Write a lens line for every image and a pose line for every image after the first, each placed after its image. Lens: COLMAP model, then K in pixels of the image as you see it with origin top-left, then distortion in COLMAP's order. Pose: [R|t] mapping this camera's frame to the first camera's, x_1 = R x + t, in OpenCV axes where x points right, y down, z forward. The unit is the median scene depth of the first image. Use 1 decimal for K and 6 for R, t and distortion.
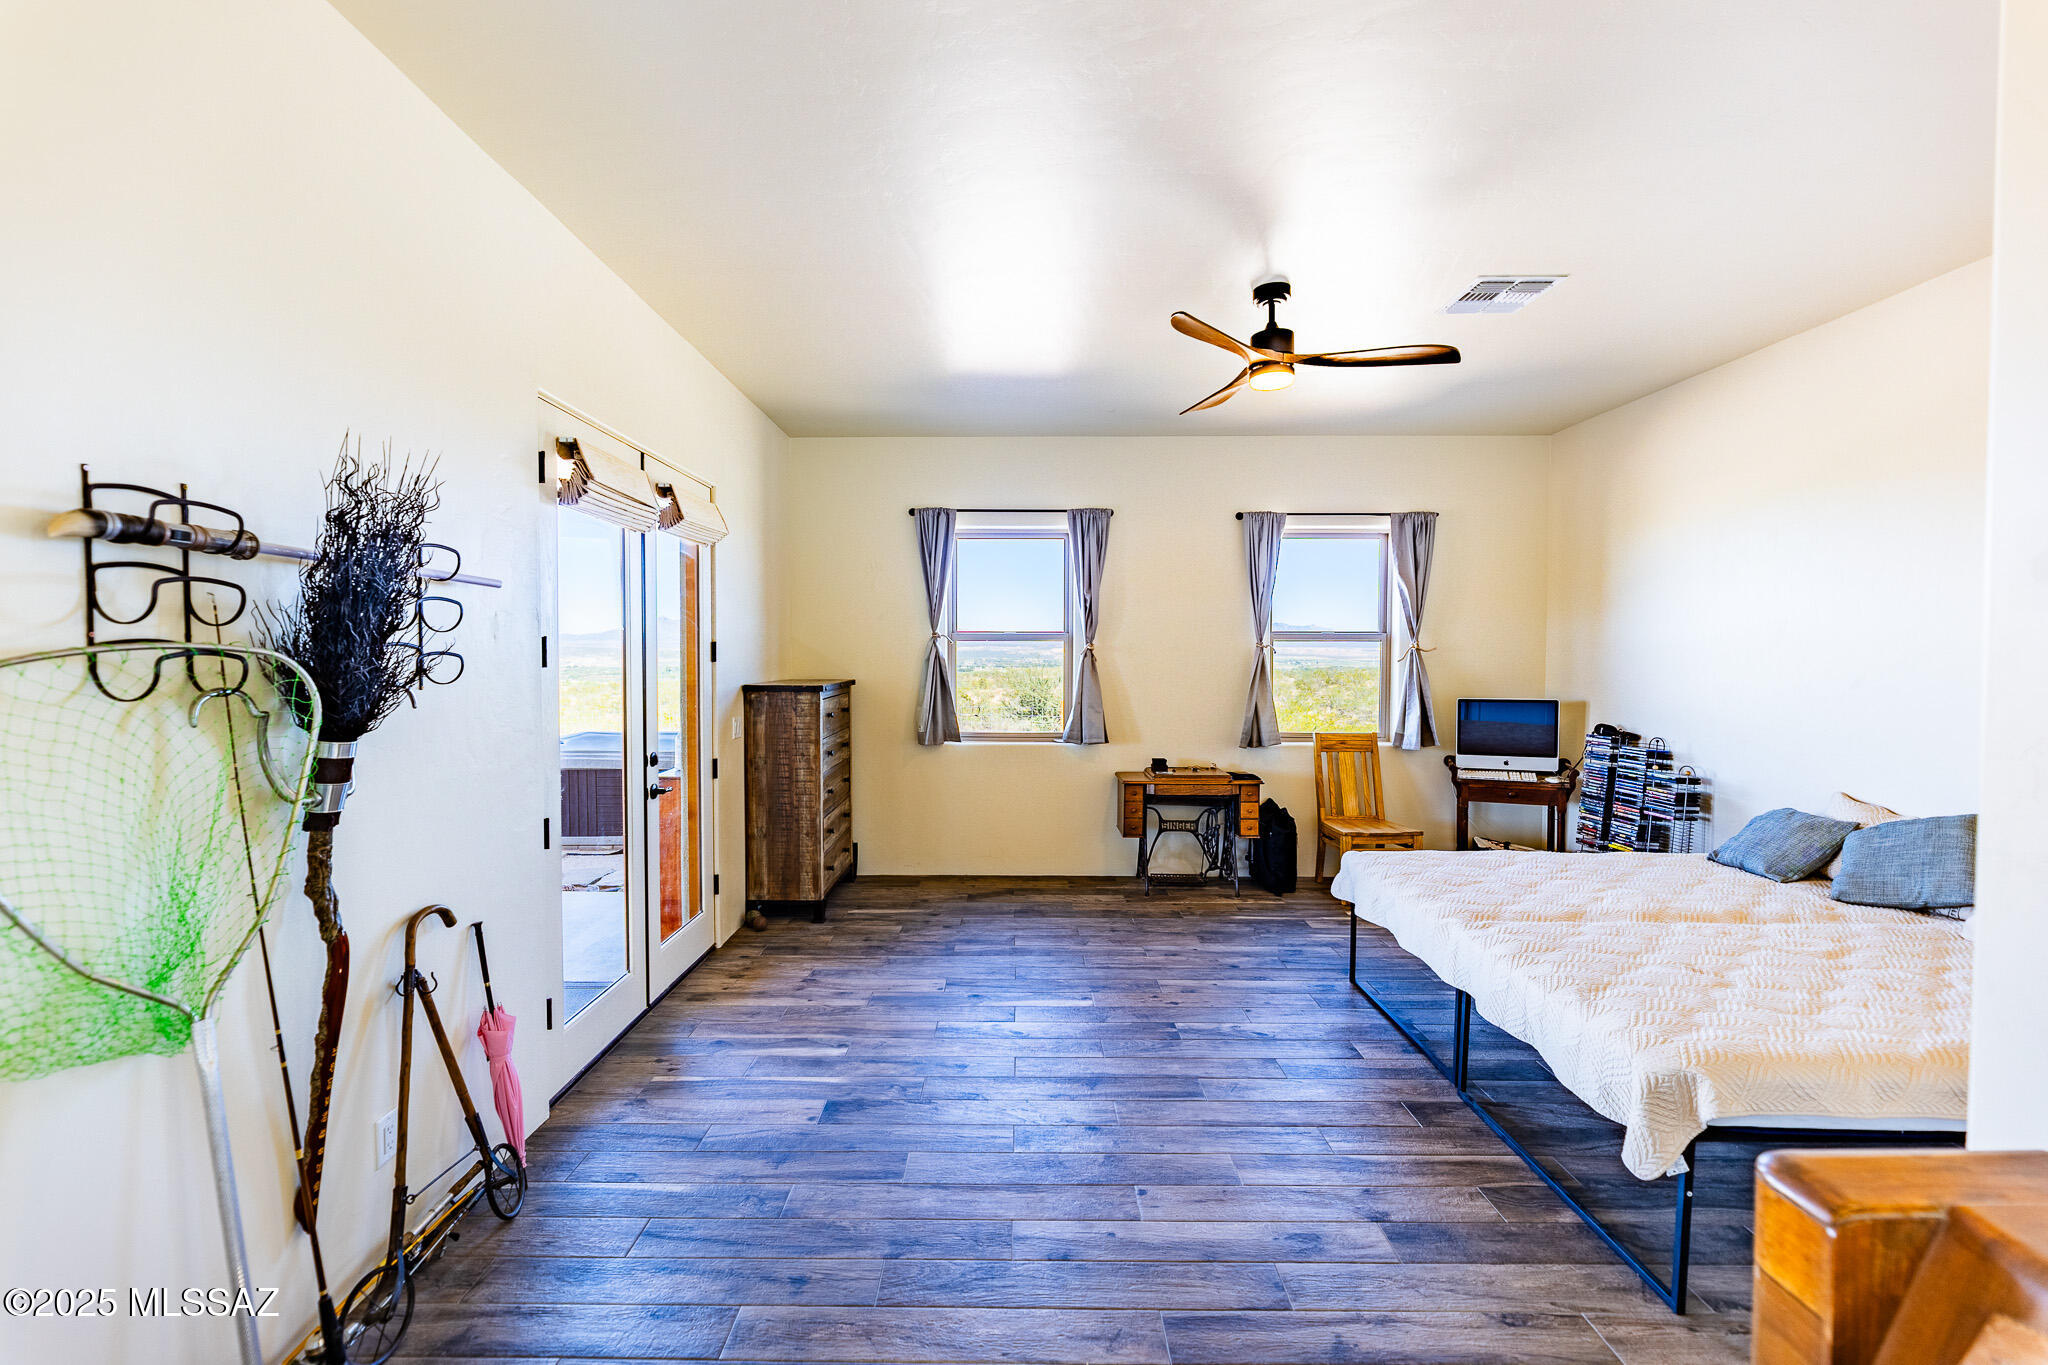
lens RADIAL K [[826.0, 0, 1019.6], [0, 826.0, 679.0], [0, 0, 1]] dist [0.001133, -0.001313]
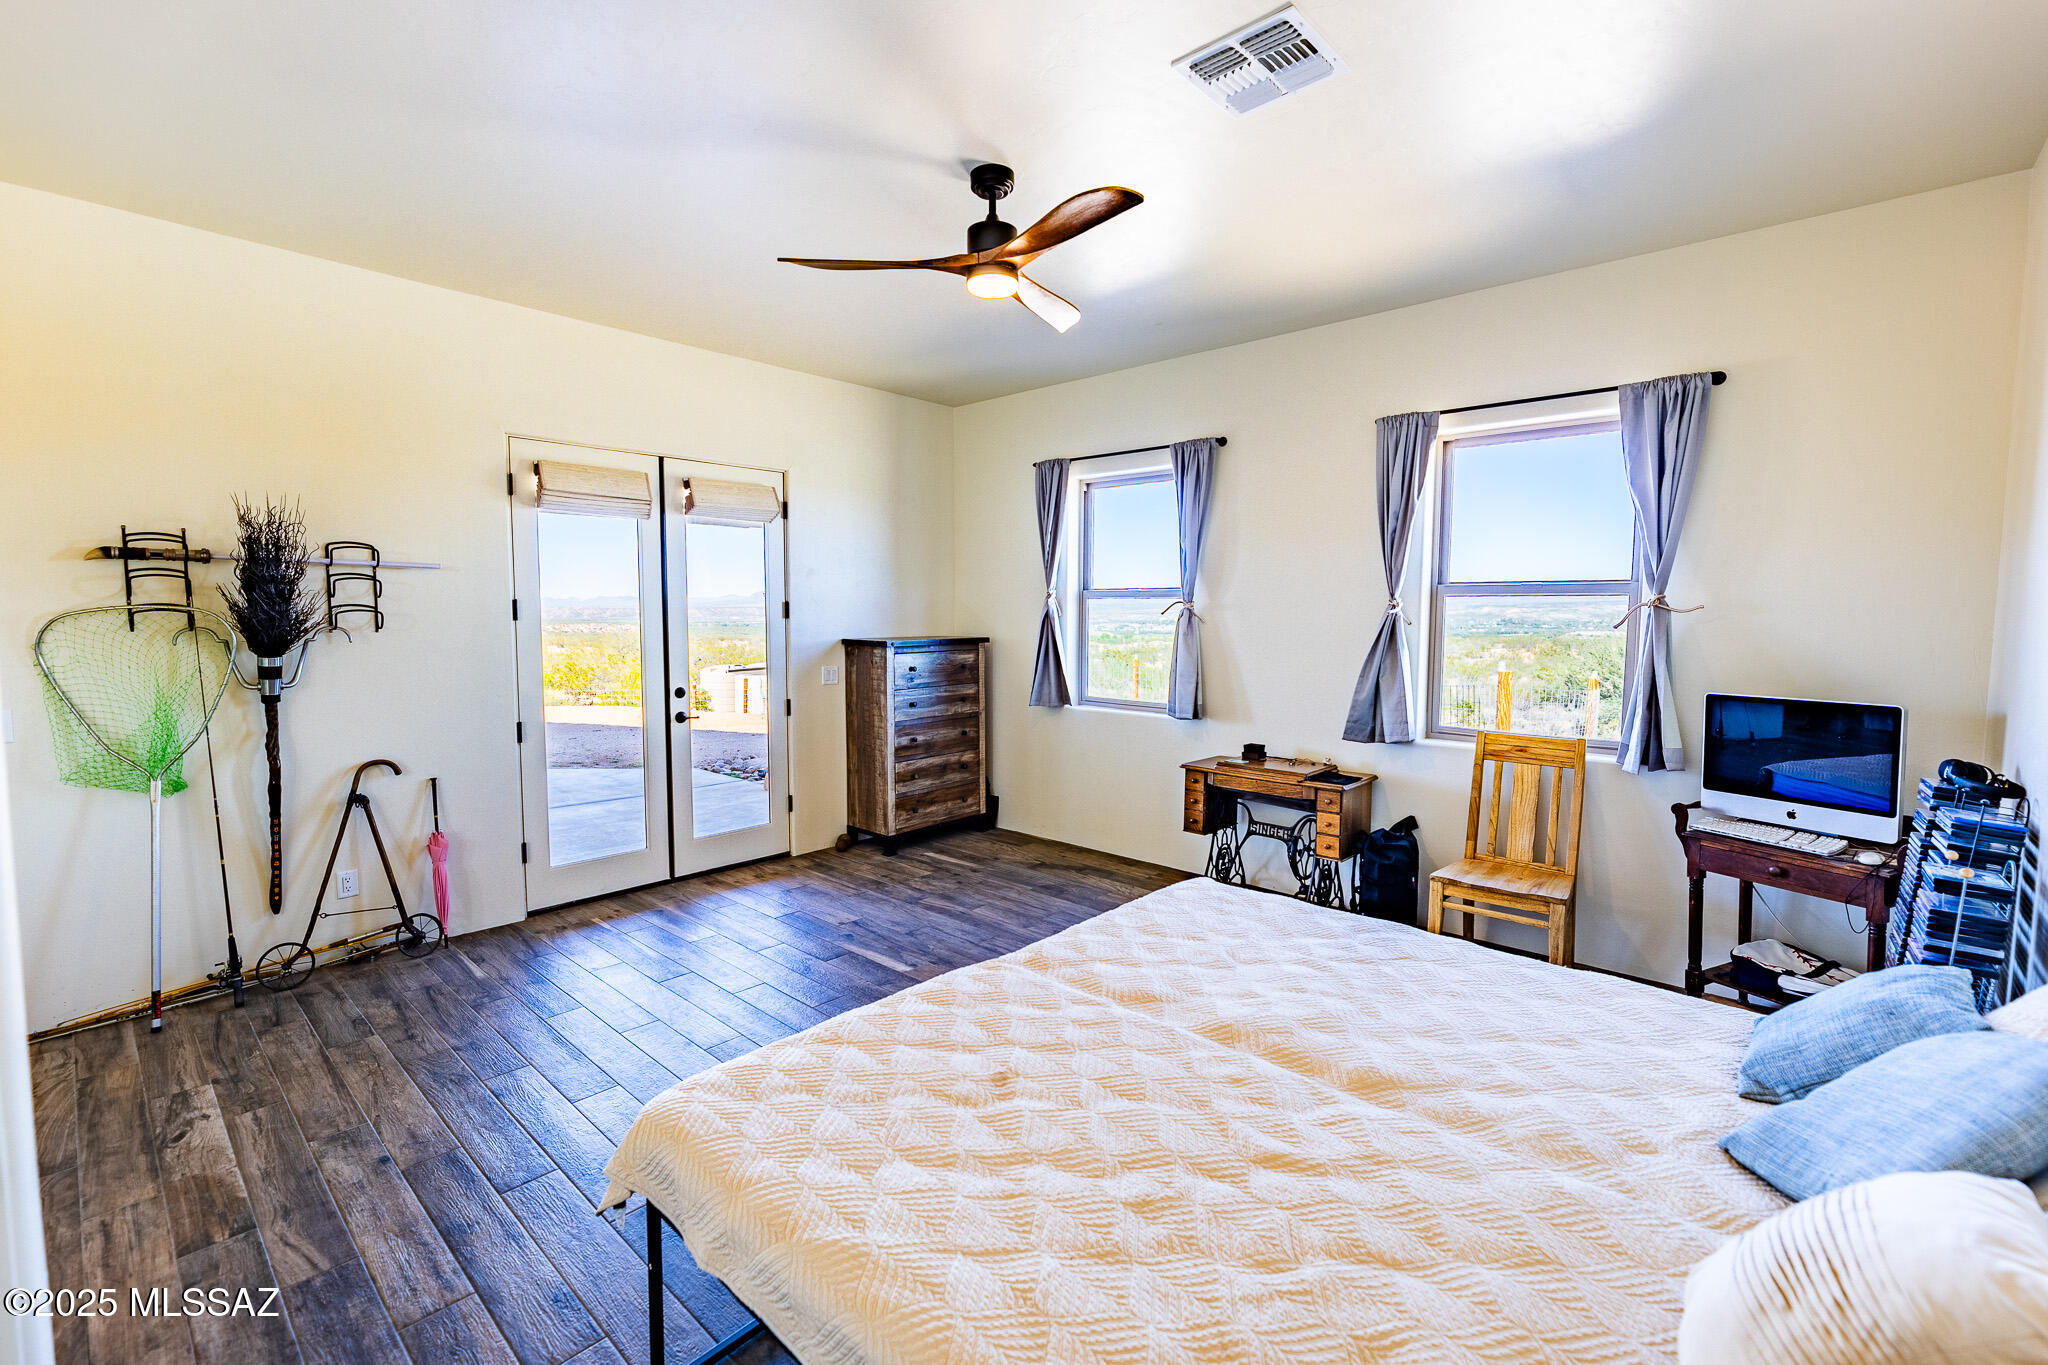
lens RADIAL K [[889.8, 0, 1025.1], [0, 889.8, 674.3], [0, 0, 1]] dist [0.002560, 0.000604]
pose [[0.740657, 0.050285, -0.669999, 0.615093], [-0.023740, 0.998531, 0.048699, -0.008660], [0.671464, -0.020163, 0.740763, 0.223599]]
